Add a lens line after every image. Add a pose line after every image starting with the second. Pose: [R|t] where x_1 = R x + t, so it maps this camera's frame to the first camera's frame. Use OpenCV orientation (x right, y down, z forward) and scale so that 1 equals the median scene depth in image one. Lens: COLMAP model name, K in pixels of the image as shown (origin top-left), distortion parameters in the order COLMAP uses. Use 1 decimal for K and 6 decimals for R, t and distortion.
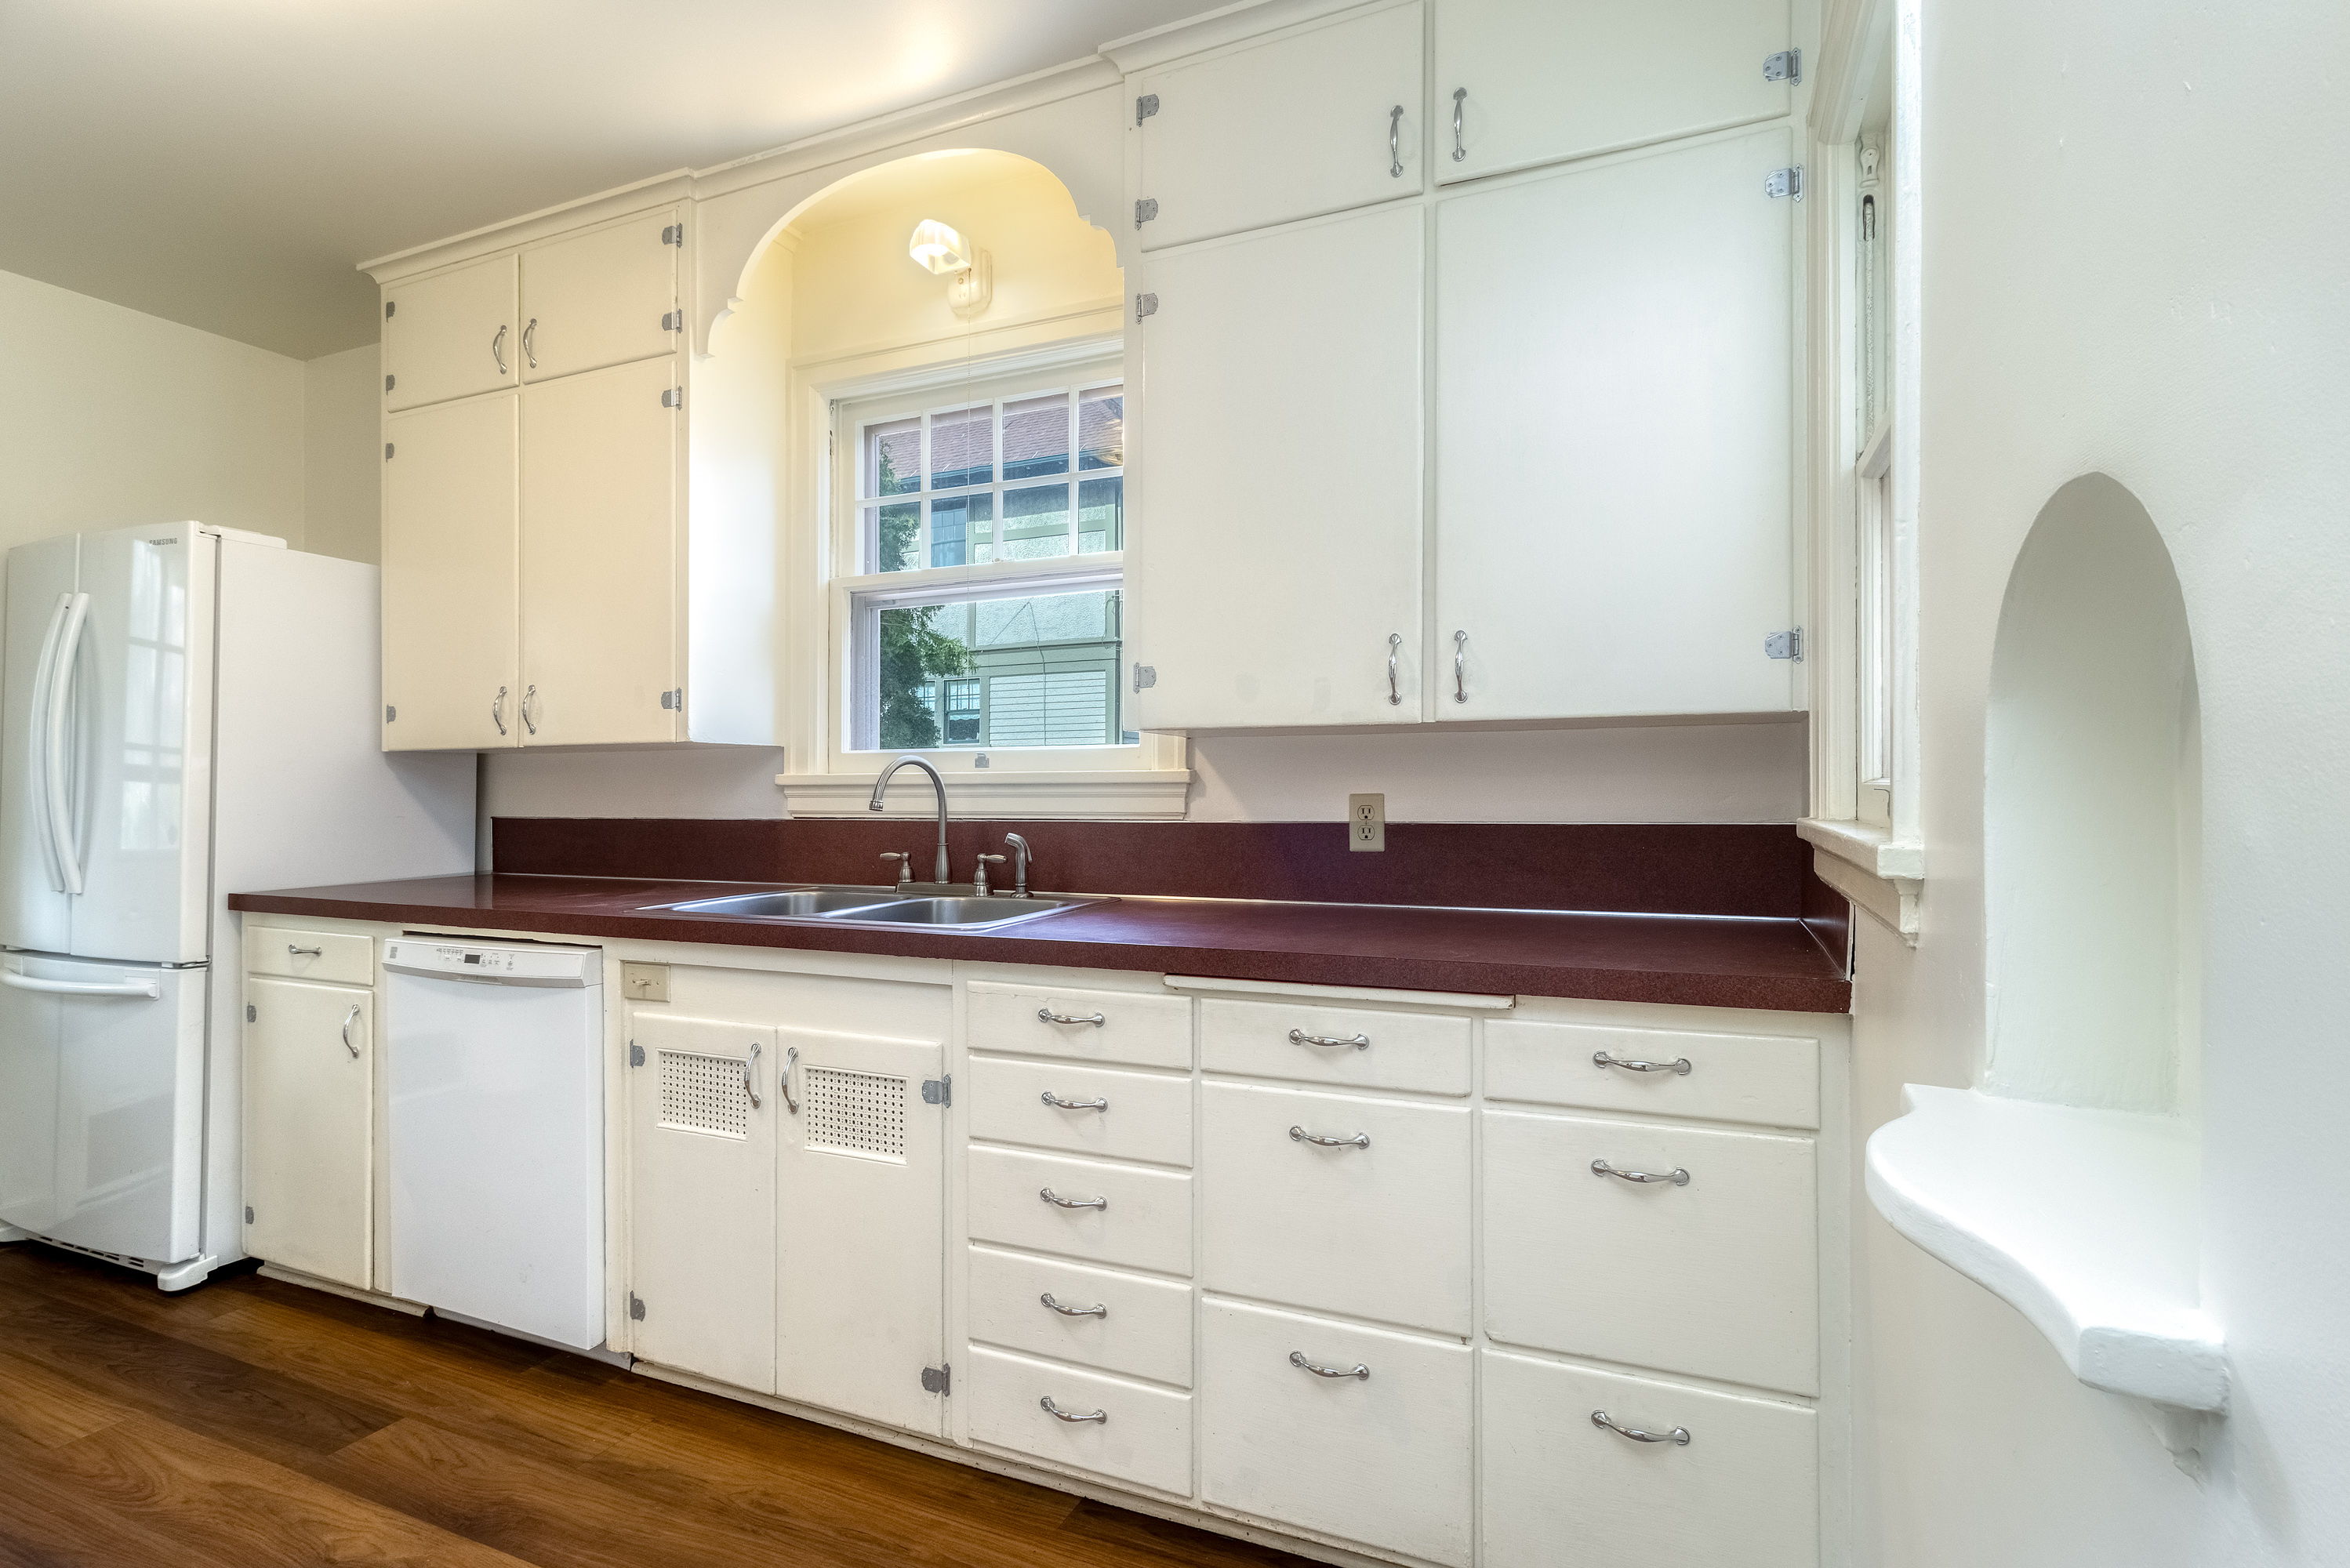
lens RADIAL K [[1129.2, 0, 1176.6], [0, 1129.2, 775.2], [0, 0, 1]] dist [0.001670, -0.001159]
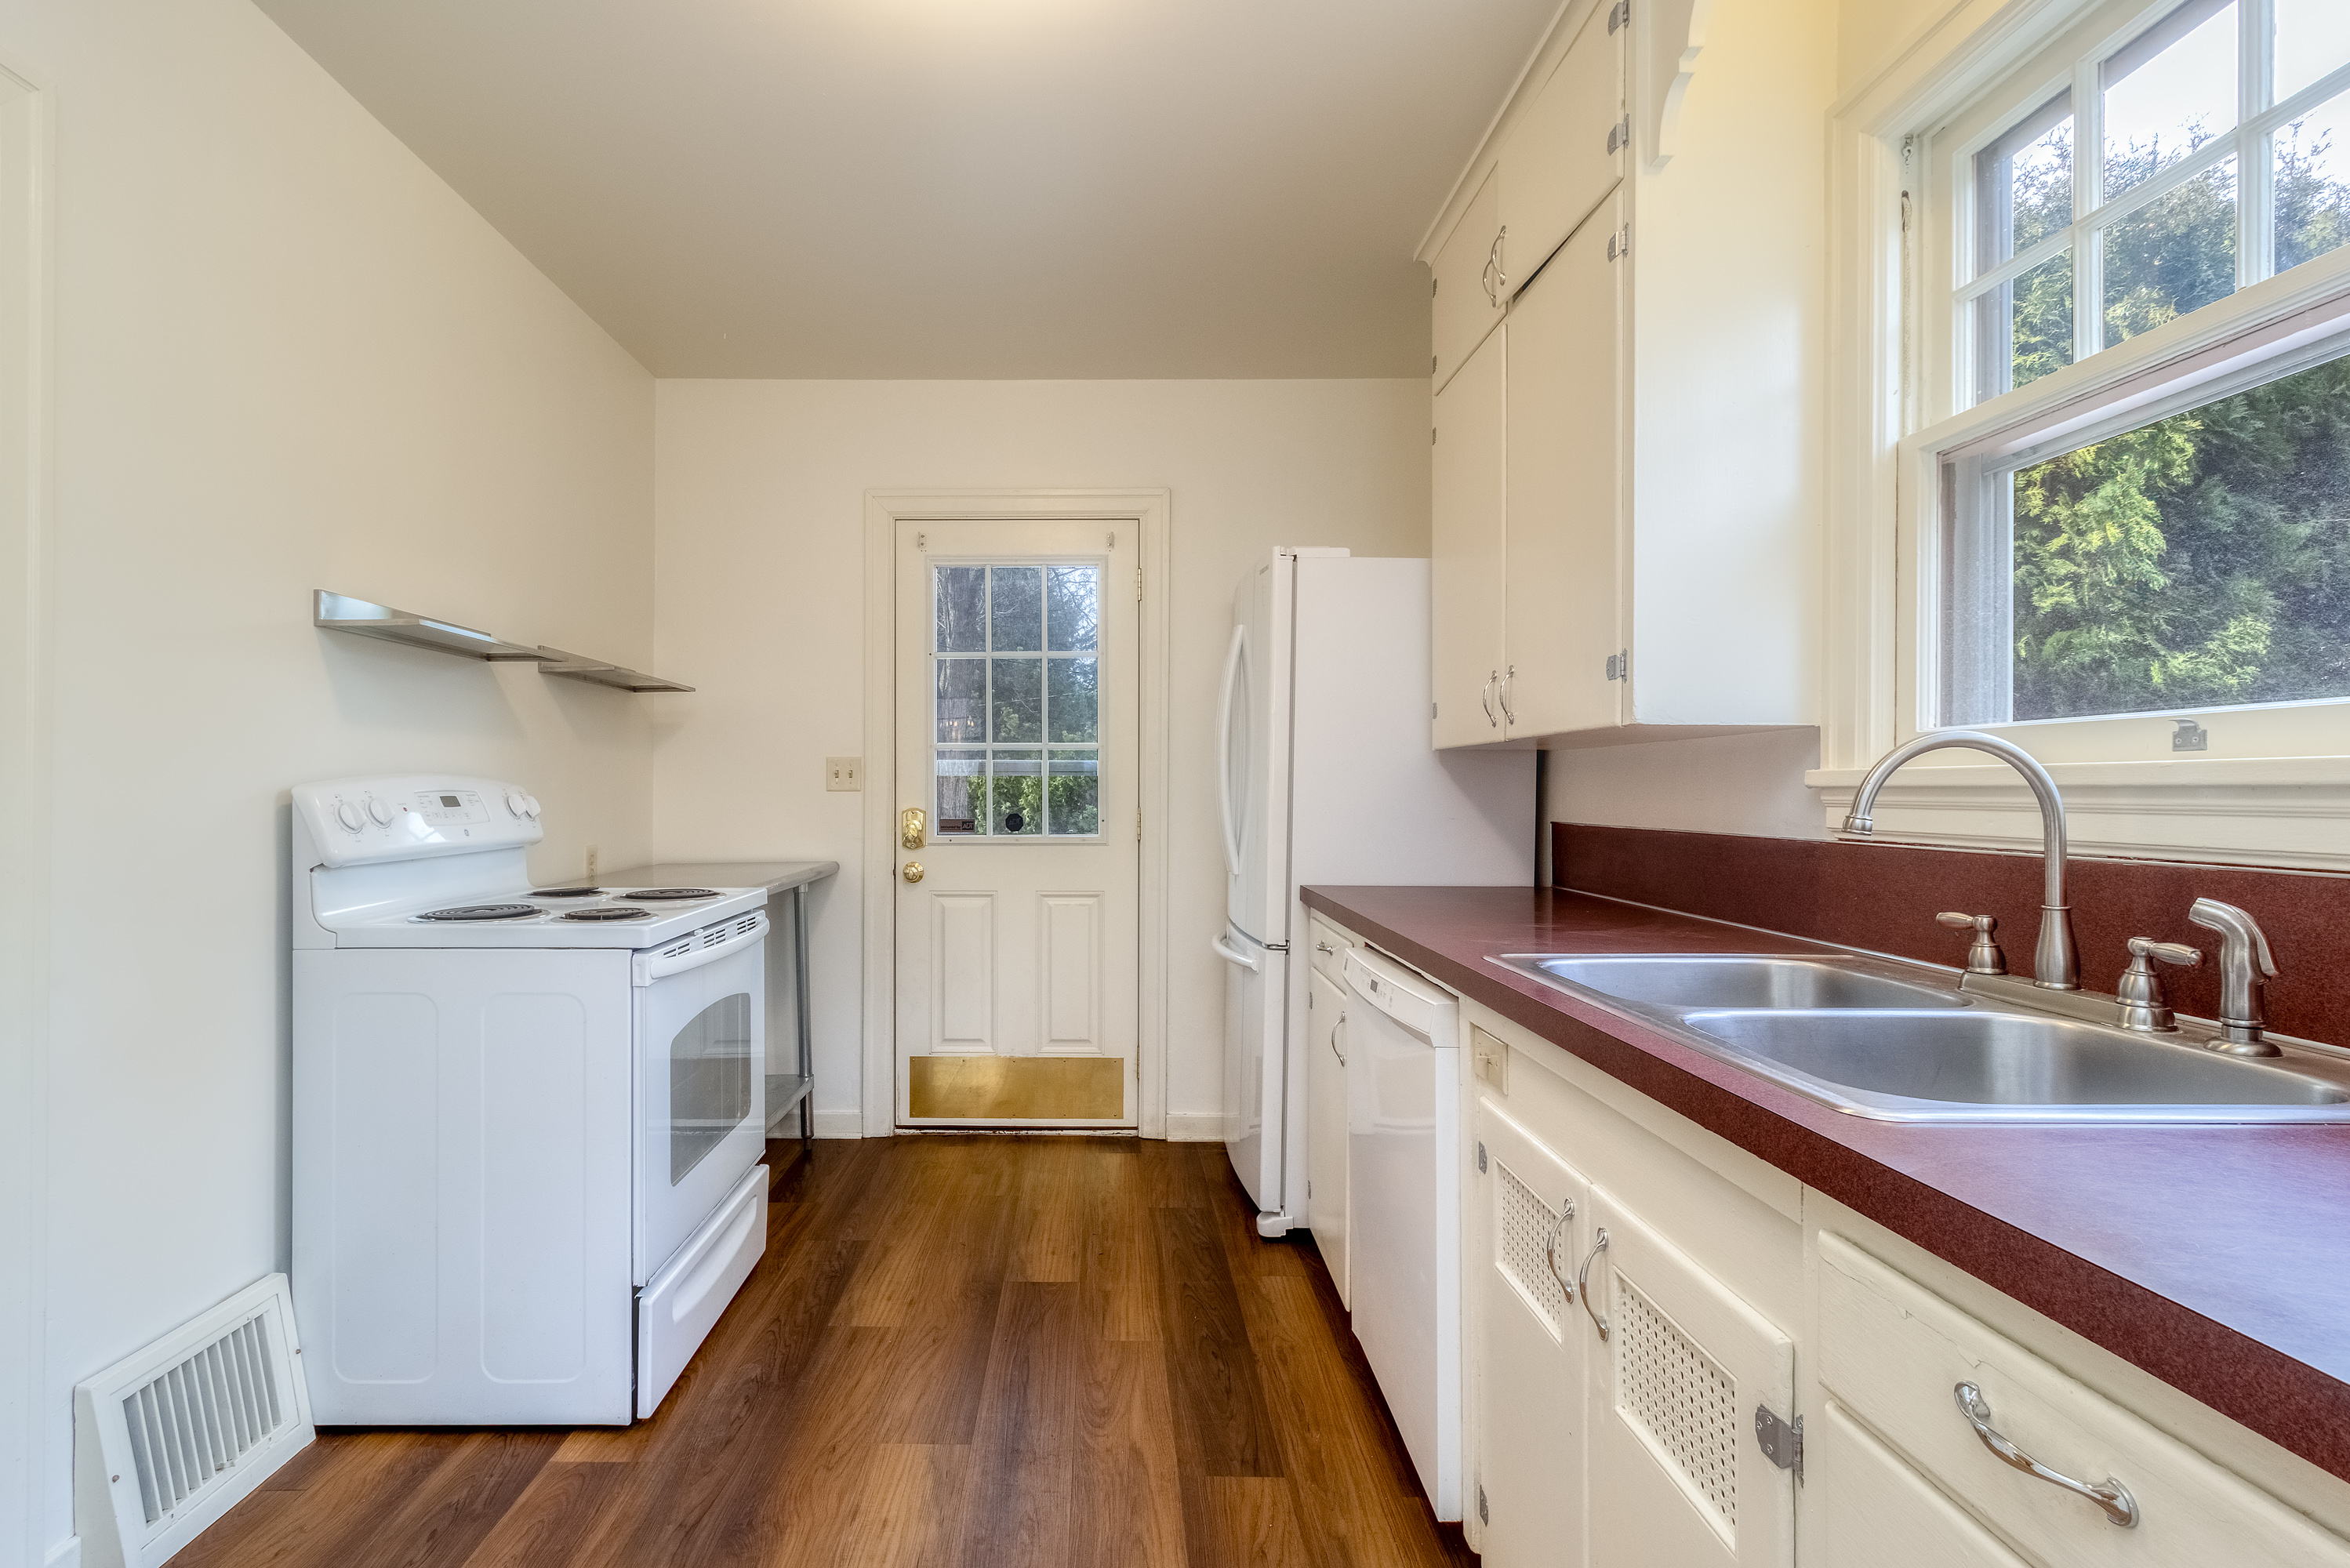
lens RADIAL K [[1129.2, 0, 1099.0], [0, 1129.2, 785.2], [0, 0, 1]] dist [0.001670, -0.001159]
pose [[0.398051, 0.002036, -0.917361, 0.078232], [0.004851, 0.999979, 0.004324, 0.003263], [0.917350, -0.006171, 0.398033, 0.415713]]
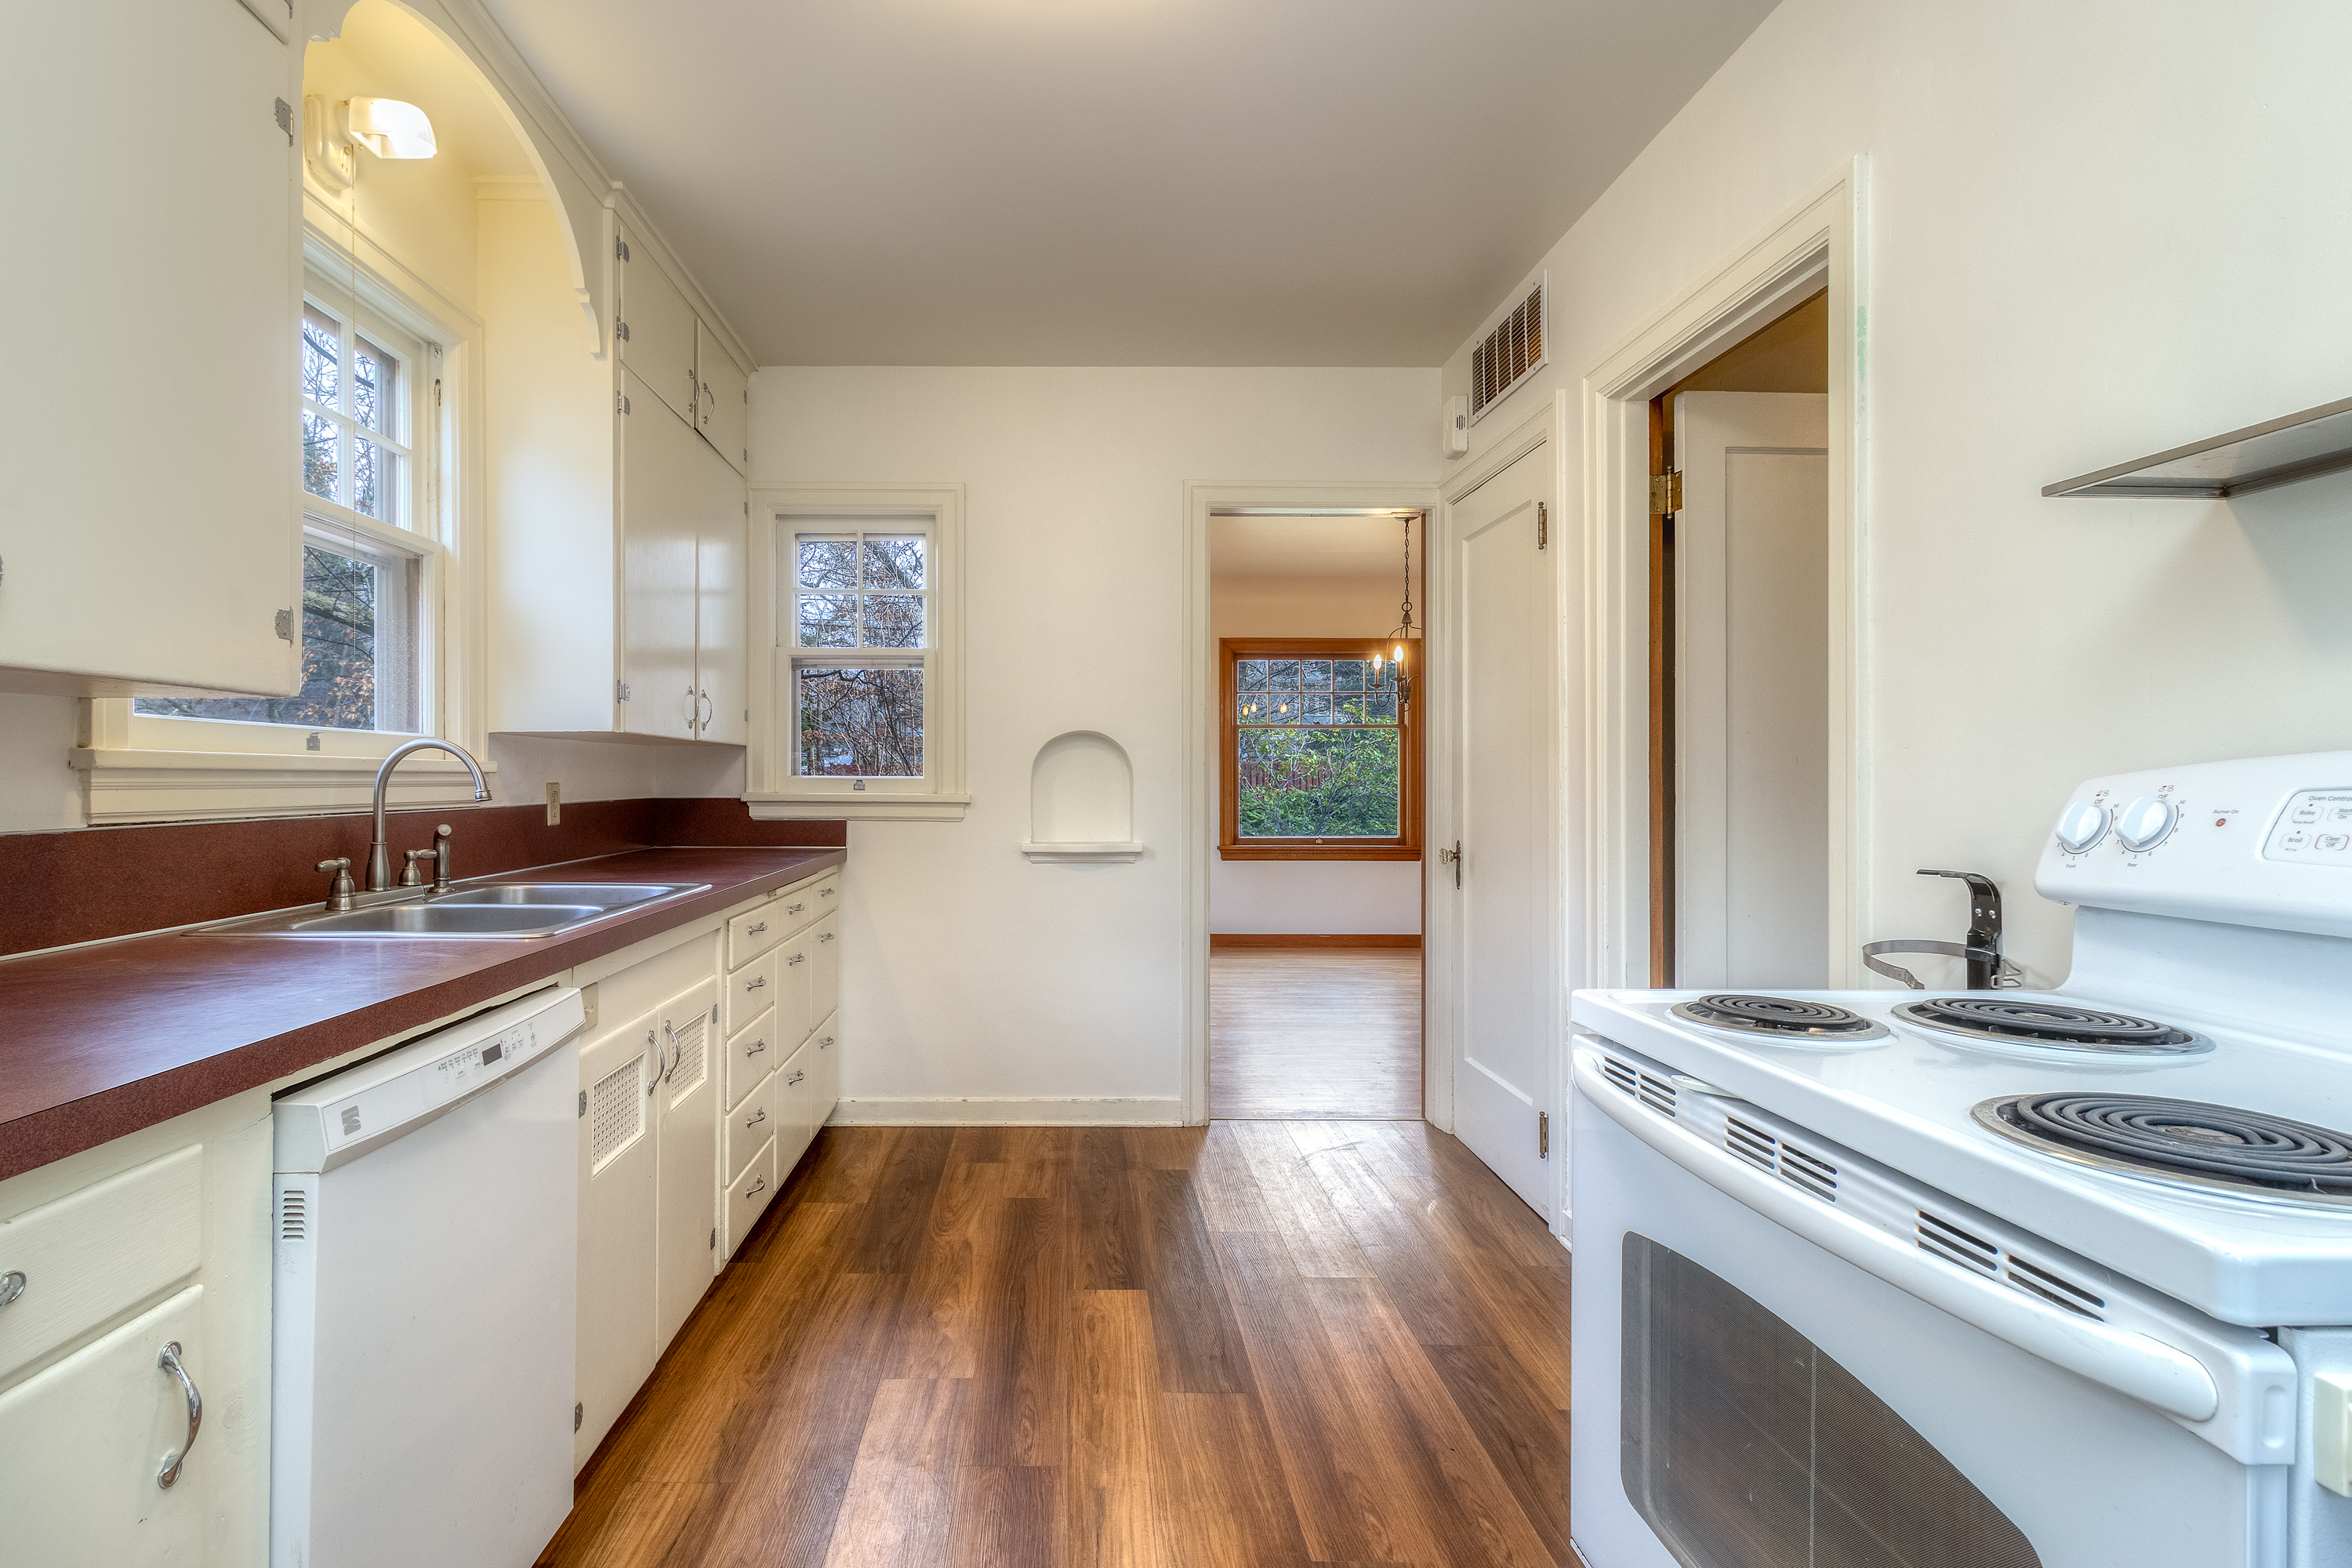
lens RADIAL K [[1130.3, 0, 1170.3], [0, 1130.3, 782.4], [0, 0, 1]] dist [0.001670, -0.001159]
pose [[-0.479533, 0.000967, 0.877523, -1.199647], [-0.008792, 0.999944, -0.005906, 0.015798], [-0.877480, -0.010547, -0.479498, 0.878484]]
